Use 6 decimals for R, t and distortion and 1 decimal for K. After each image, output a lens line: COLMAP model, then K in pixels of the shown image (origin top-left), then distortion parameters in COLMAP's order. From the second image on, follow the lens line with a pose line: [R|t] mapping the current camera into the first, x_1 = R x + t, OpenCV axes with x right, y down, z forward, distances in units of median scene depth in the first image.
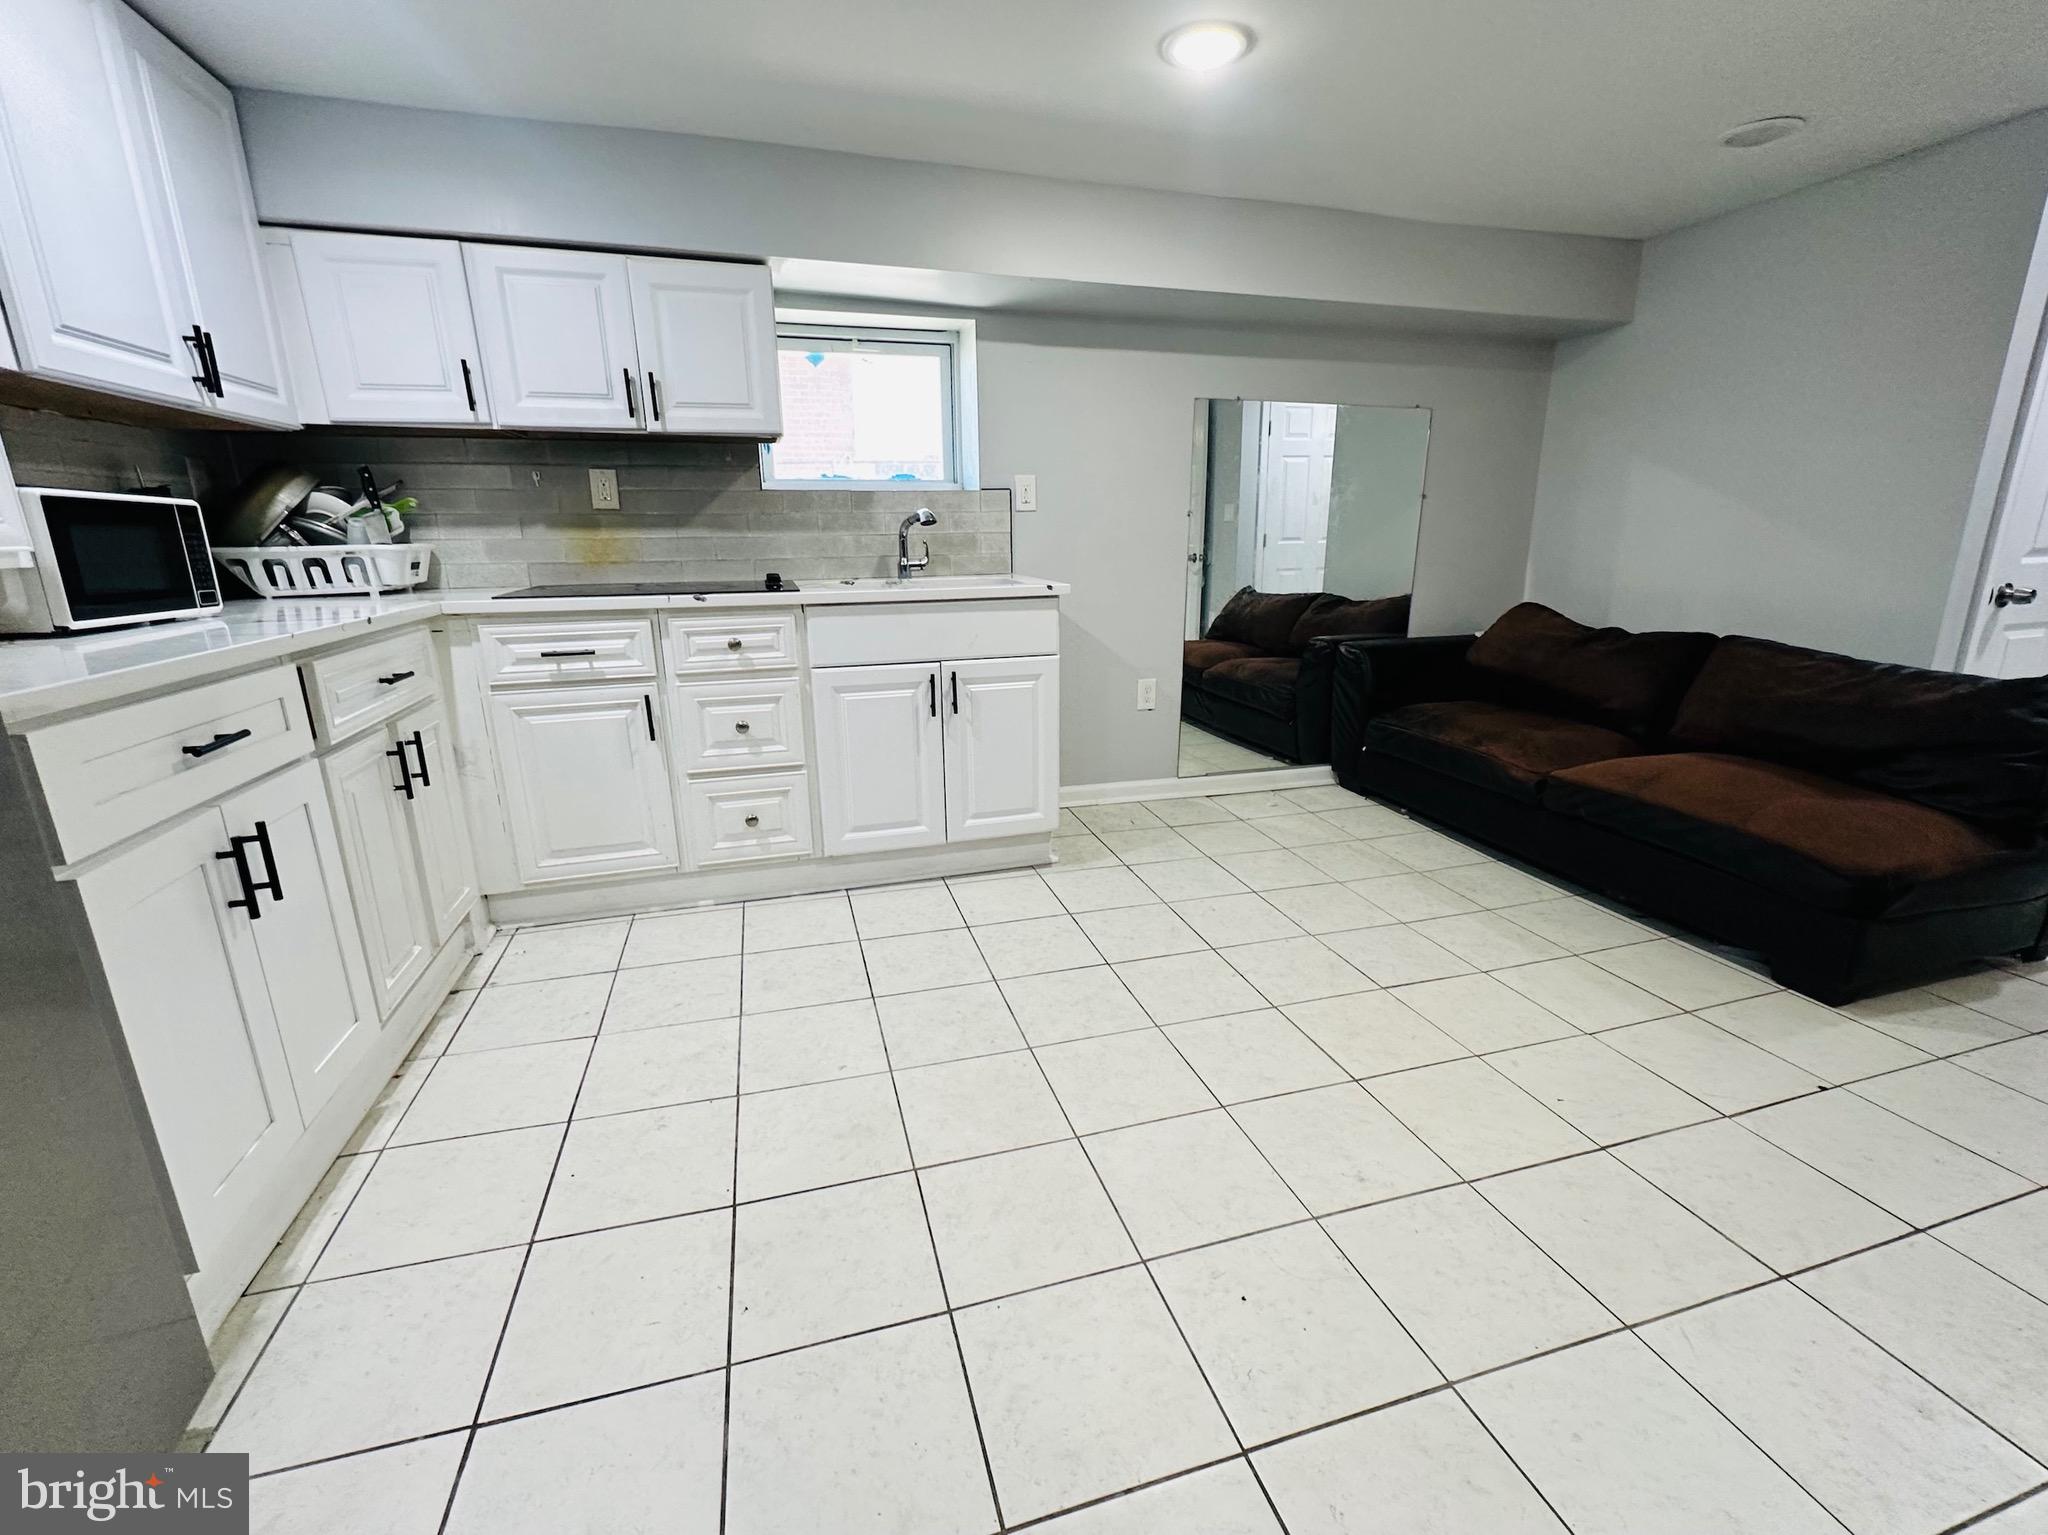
lens RADIAL K [[881.0, 0, 1030.5], [0, 881.0, 763.9], [0, 0, 1]] dist [-0.001306, 0.000419]
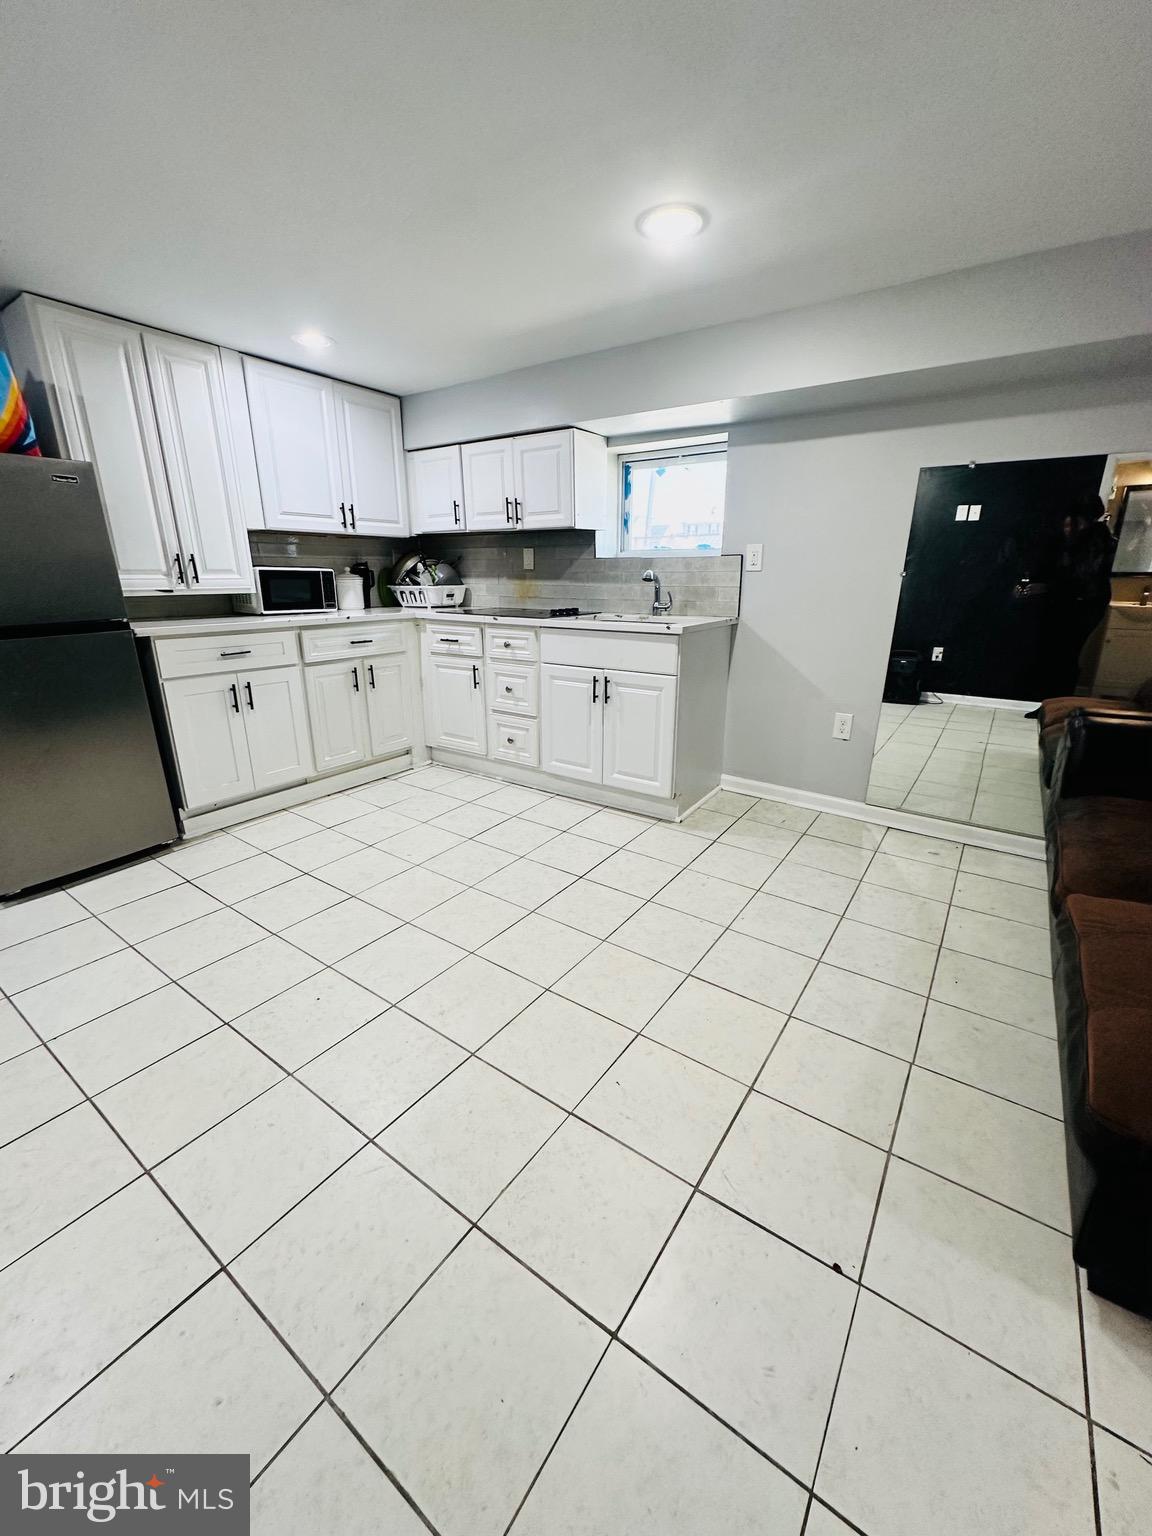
lens RADIAL K [[612.7, 0, 576.0], [0, 612.7, 762.9], [0, 0, 1]] dist [-0.003359, 0.001306]
pose [[0.620915, 0.241739, -0.745672, 0.738890], [-0.208521, 0.967923, 0.140157, -0.098900], [0.755634, 0.068463, 0.651406, 0.263235]]
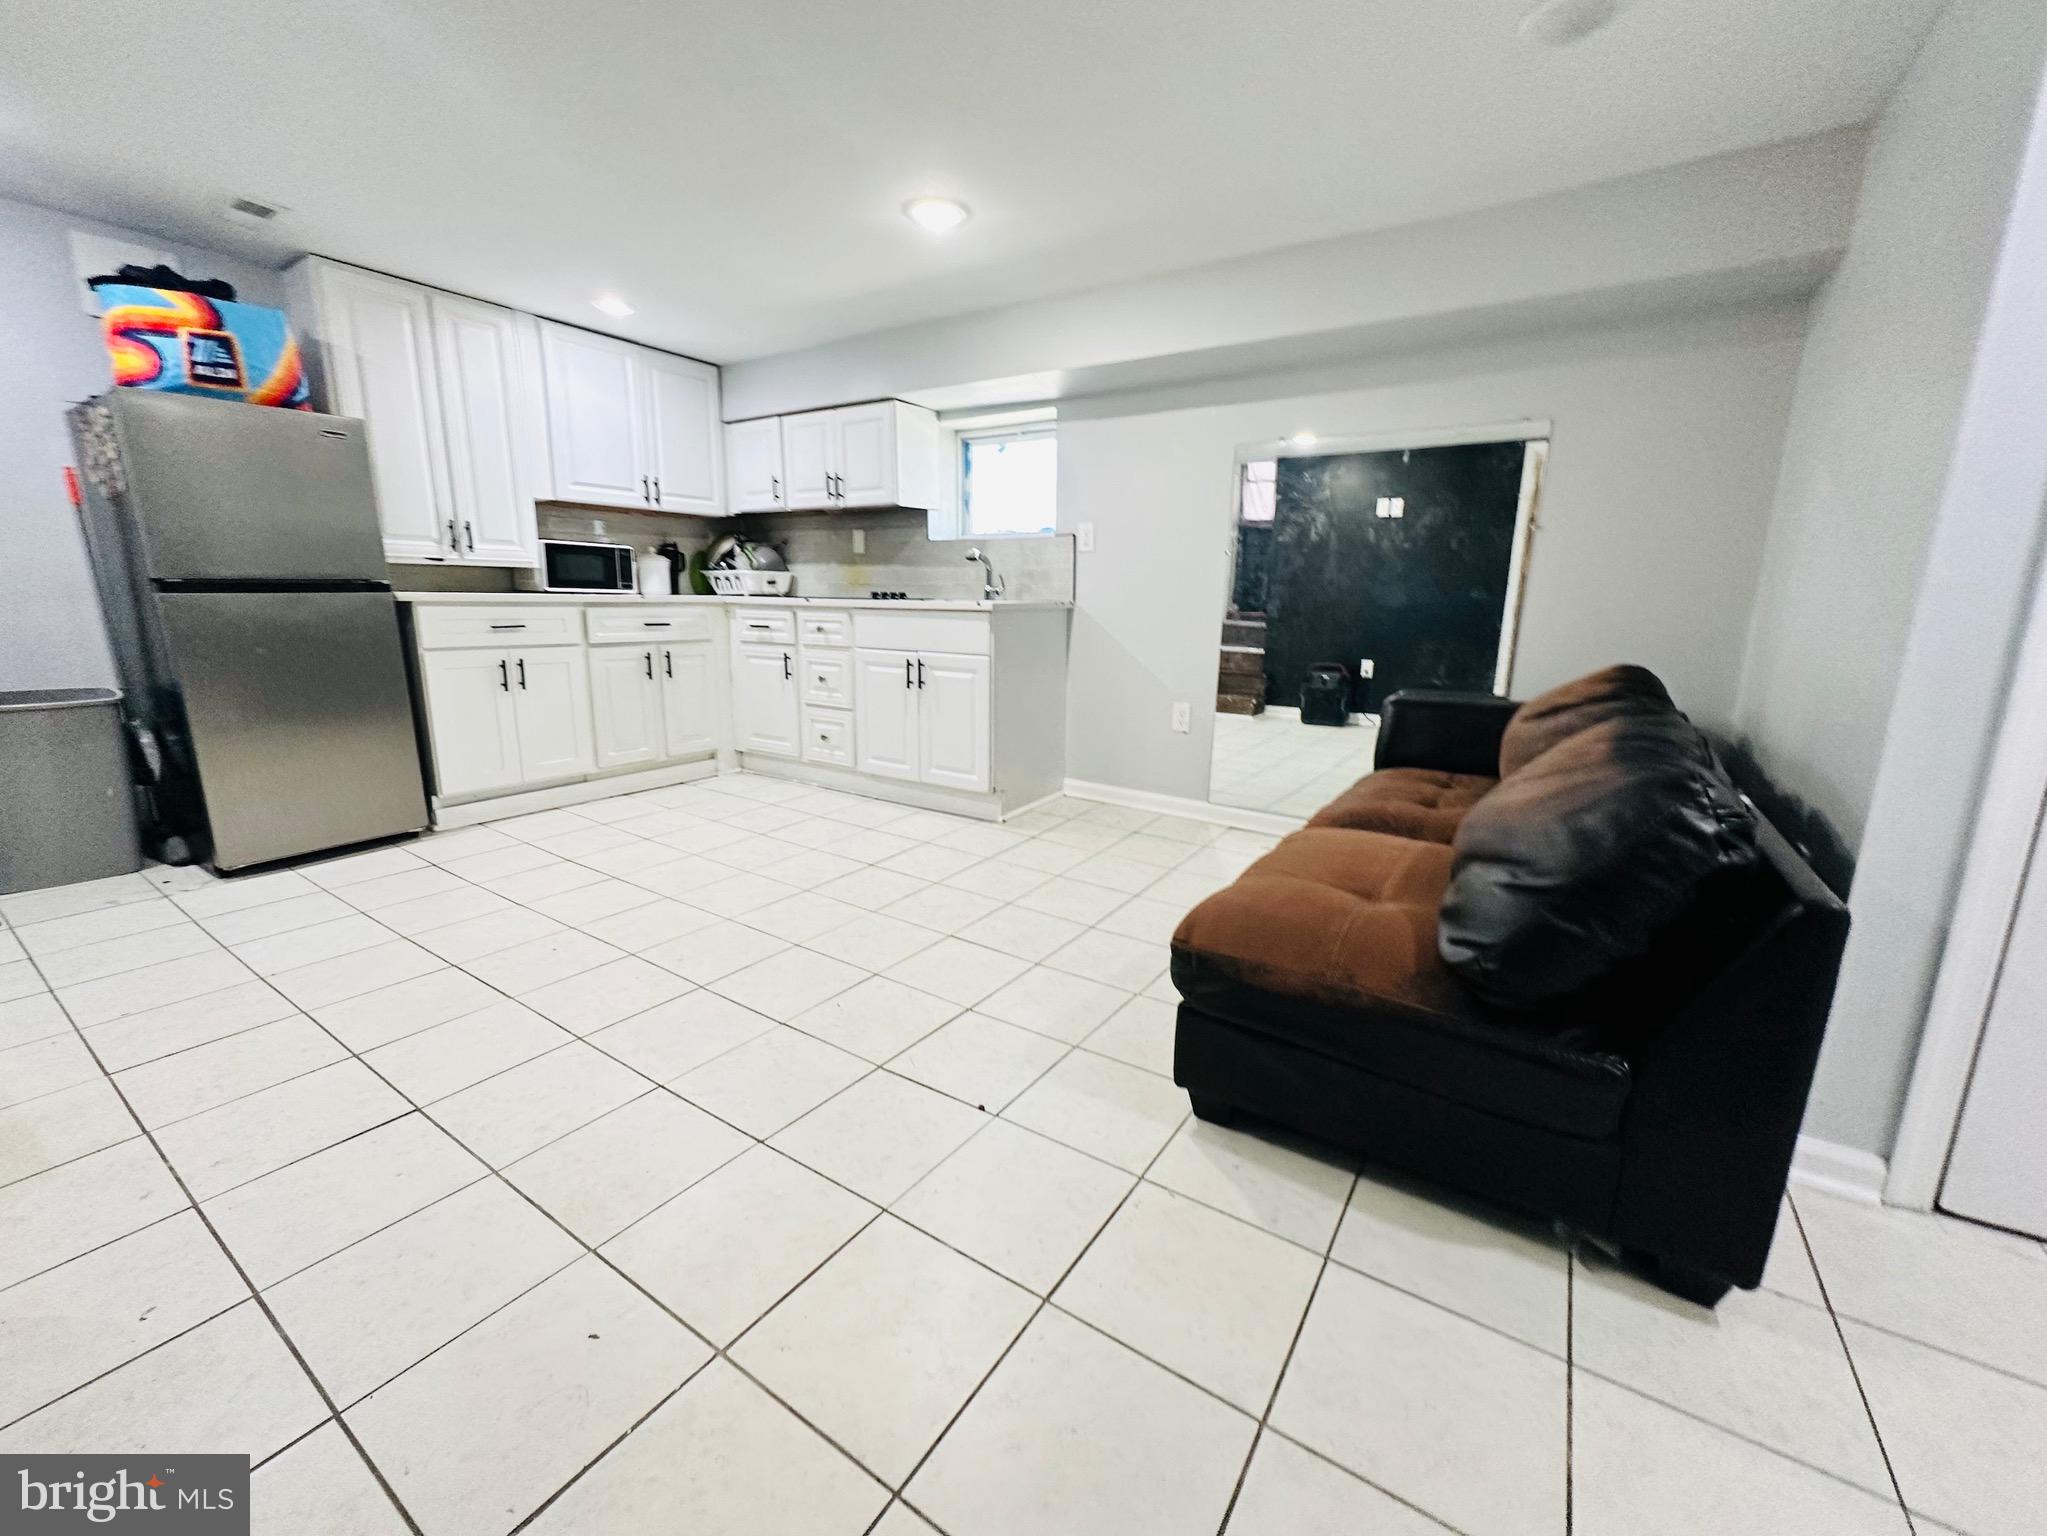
lens RADIAL K [[816.5, 0, 1022.8], [0, 816.5, 763.3], [0, 0, 1]] dist [-0.003359, 0.001306]
pose [[0.639907, 0.174416, -0.748397, 1.058316], [-0.218052, 0.975084, 0.040804, -0.030592], [0.736866, 0.137078, 0.661995, 0.270573]]
